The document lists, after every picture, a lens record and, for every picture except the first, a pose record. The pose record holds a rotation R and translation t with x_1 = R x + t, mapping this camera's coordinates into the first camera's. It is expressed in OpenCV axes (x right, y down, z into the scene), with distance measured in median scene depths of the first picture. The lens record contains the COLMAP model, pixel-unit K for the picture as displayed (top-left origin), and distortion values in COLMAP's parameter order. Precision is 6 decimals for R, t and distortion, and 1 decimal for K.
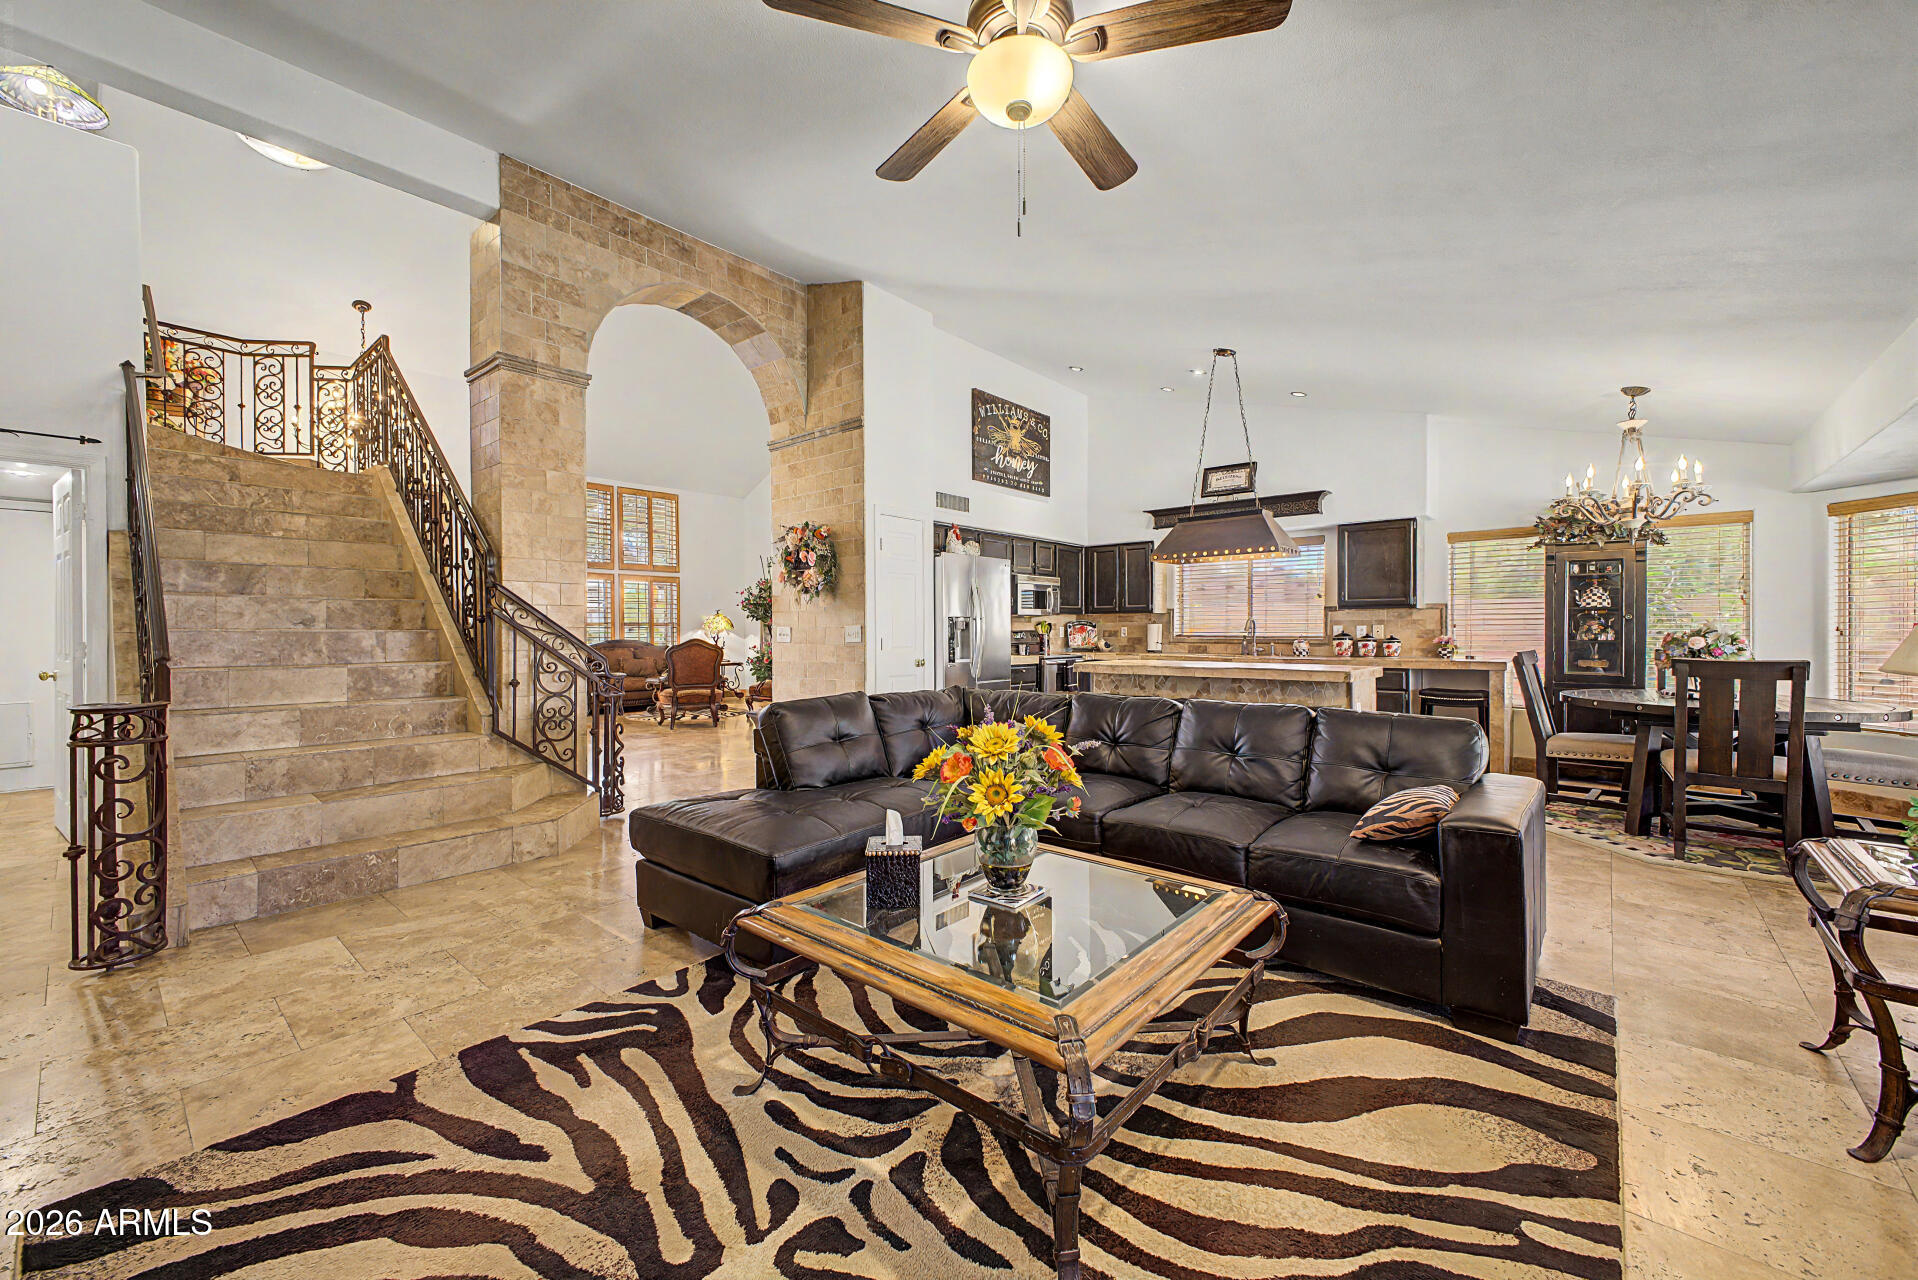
lens RADIAL K [[752.9, 0, 956.5], [0, 752.9, 629.3], [0, 0, 1]] dist [0.011352, -0.000047]
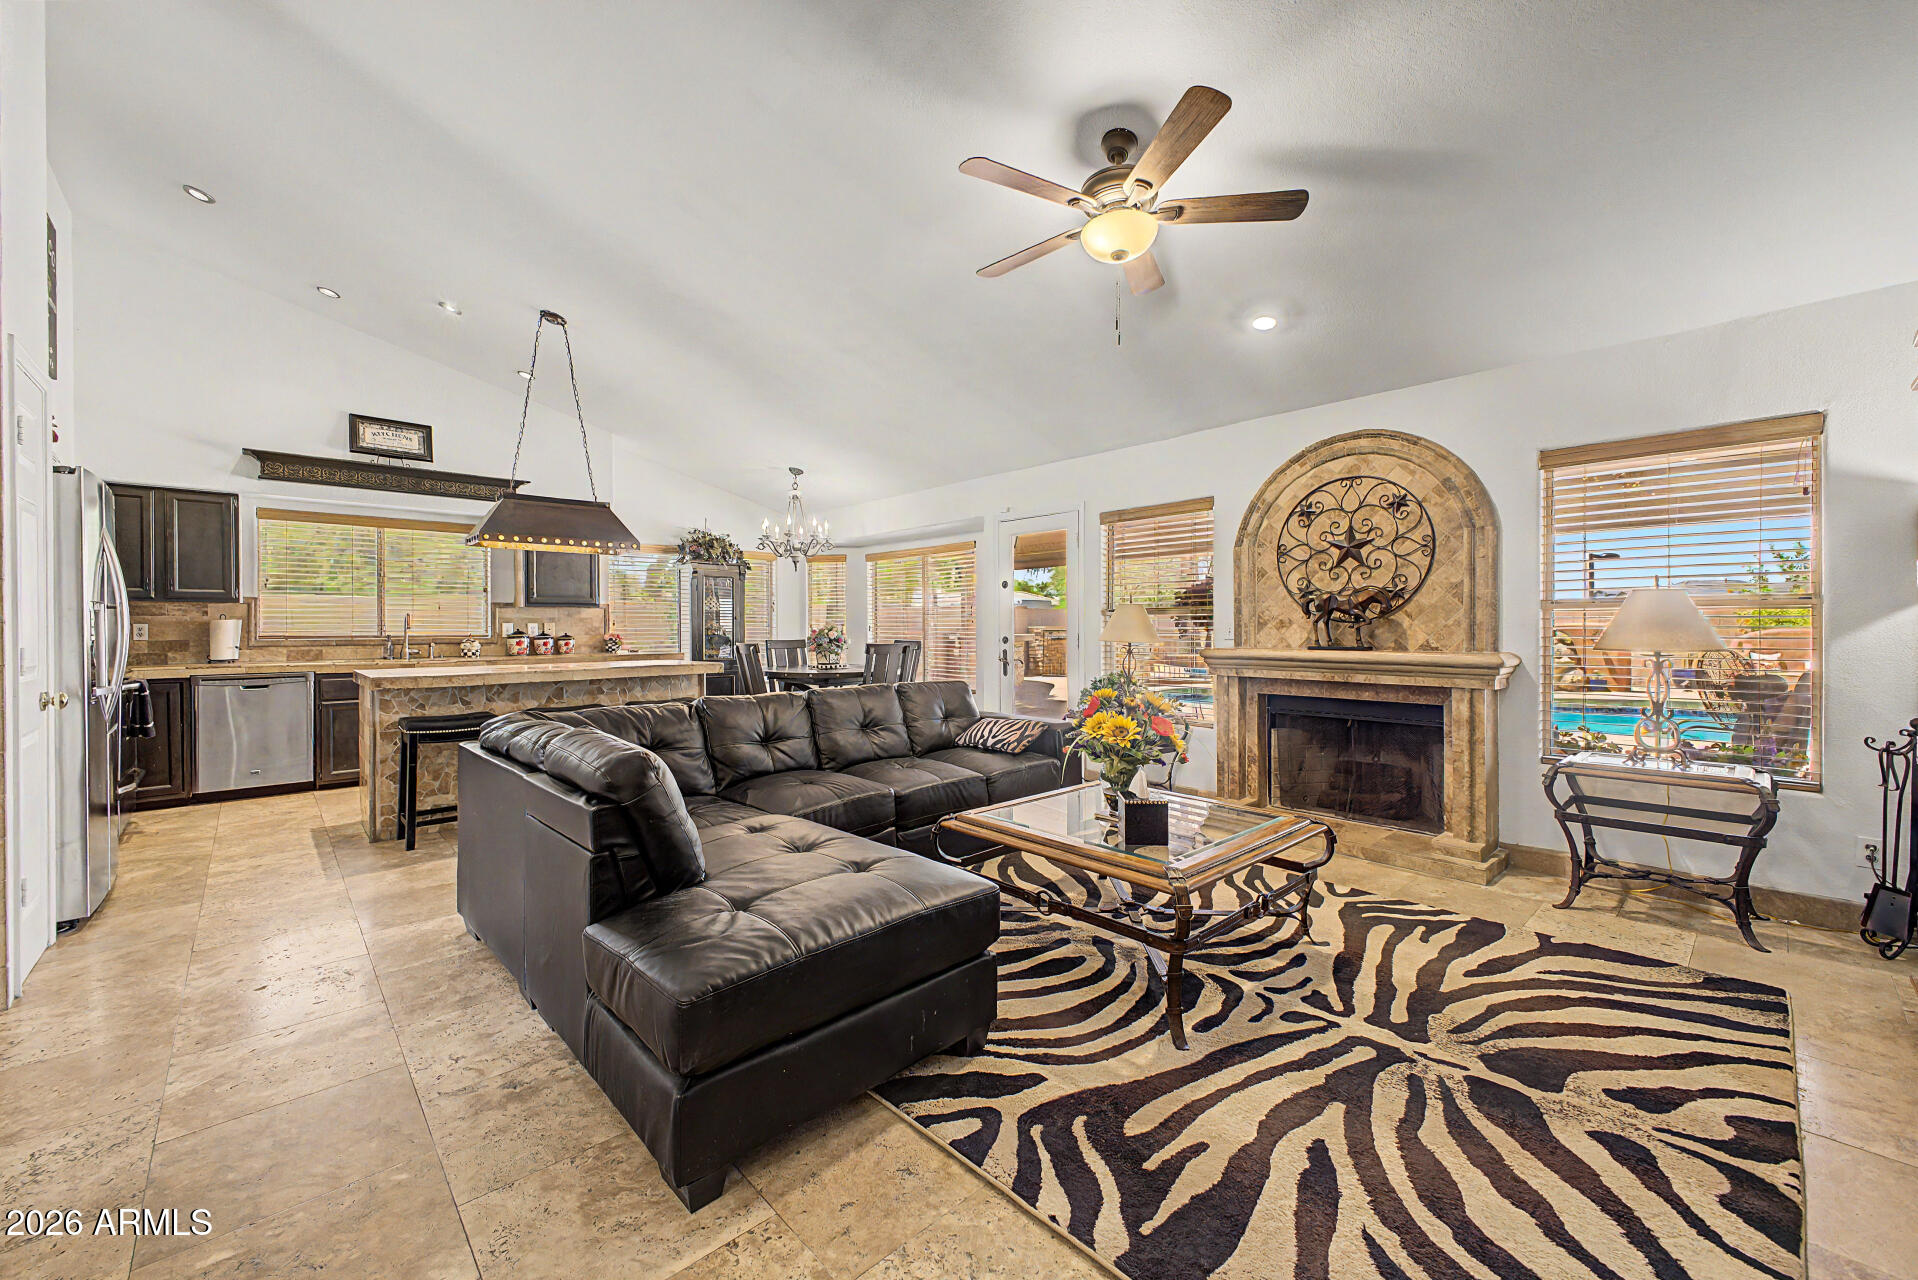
lens RADIAL K [[759.7, 0, 971.1], [0, 759.7, 632.5], [0, 0, 1]] dist [0.000015, -0.000176]
pose [[0.097453, -0.006648, 0.995218, -0.468530], [0.003599, 0.999974, 0.006327, 0.003013], [-0.995234, 0.002965, 0.097475, 0.401456]]
